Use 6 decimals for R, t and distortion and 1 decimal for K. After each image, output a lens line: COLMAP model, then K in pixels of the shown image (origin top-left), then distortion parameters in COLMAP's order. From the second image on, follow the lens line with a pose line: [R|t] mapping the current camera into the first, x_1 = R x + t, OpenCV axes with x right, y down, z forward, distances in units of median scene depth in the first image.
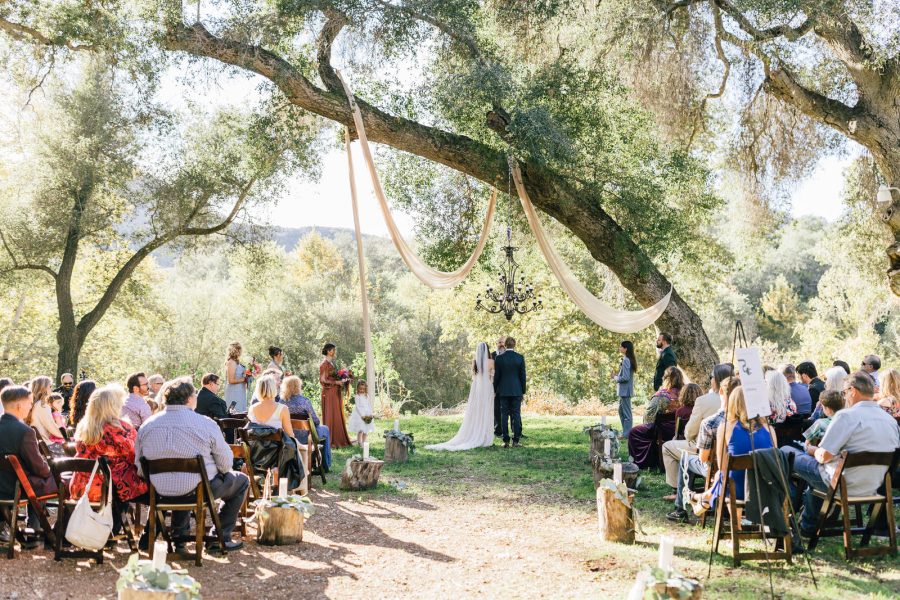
lens RADIAL K [[867.2, 0, 450.0], [0, 867.2, 300.0], [0, 0, 1]] dist [0.011183, -0.012581]
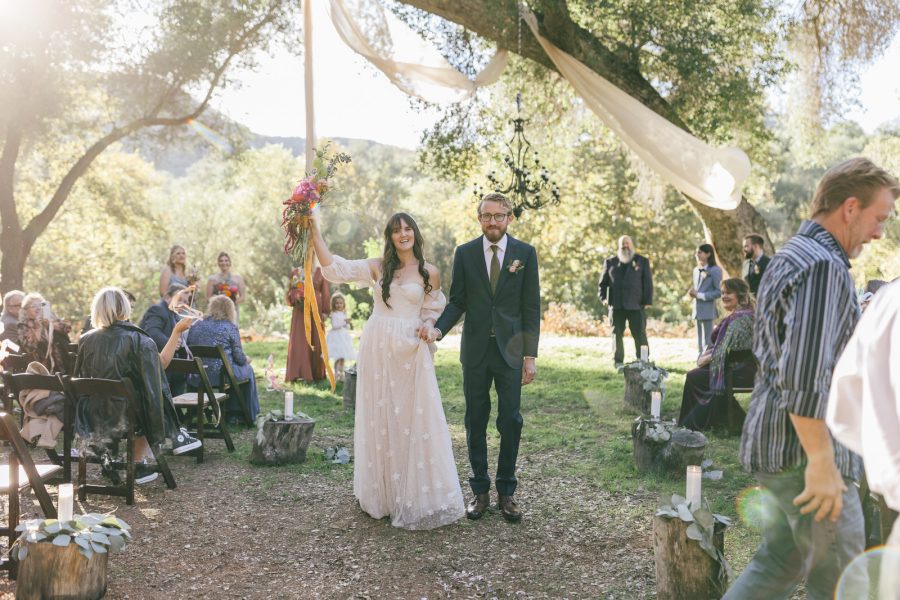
lens RADIAL K [[867.2, 0, 450.0], [0, 867.2, 300.0], [0, 0, 1]] dist [0.011183, -0.012581]
pose [[0.999648, 0.004458, -0.026167, 0.016210], [-0.001788, 0.994864, 0.101205, 0.009934], [0.026484, -0.101123, 0.994521, 0.130849]]
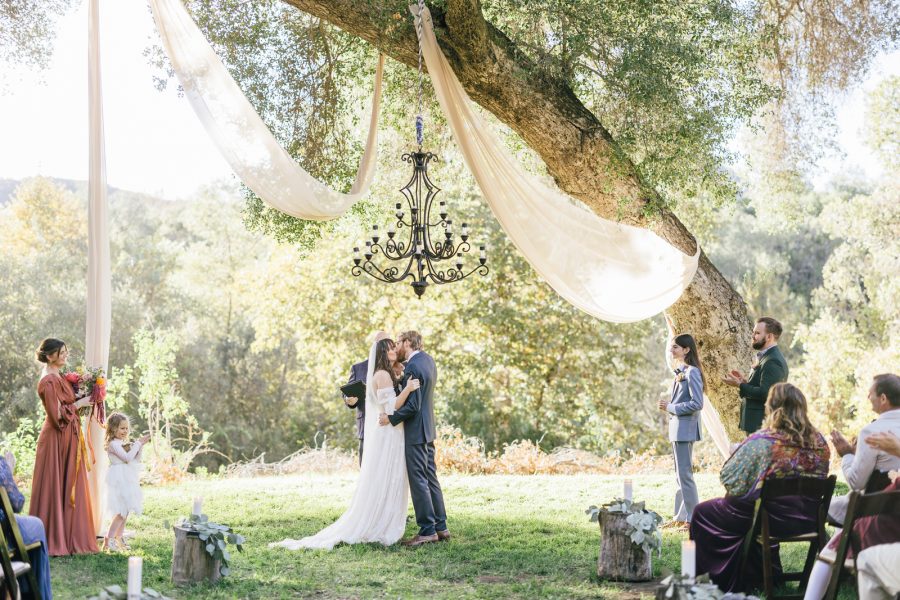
lens RADIAL K [[1302.3, 0, 450.0], [0, 1302.3, 300.0], [0, 0, 1]] dist [-0.007812, -0.009476]
pose [[0.989372, 0.006918, 0.145241, -0.013628], [-0.007547, 0.999964, 0.003782, 0.012362], [-0.145209, -0.004838, 0.989389, 0.127633]]
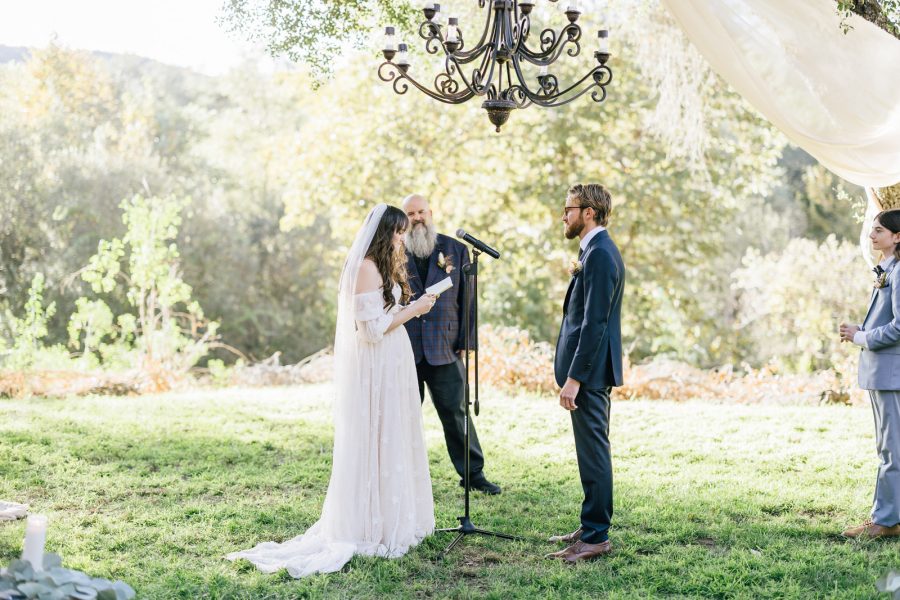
lens RADIAL K [[1302.3, 0, 450.0], [0, 1302.3, 300.0], [0, 0, 1]] dist [-0.007812, -0.009476]
pose [[0.993466, 0.018840, 0.112561, 0.003355], [-0.029528, 0.995129, 0.094050, 0.022310], [-0.110241, -0.096759, 0.989184, 0.312463]]
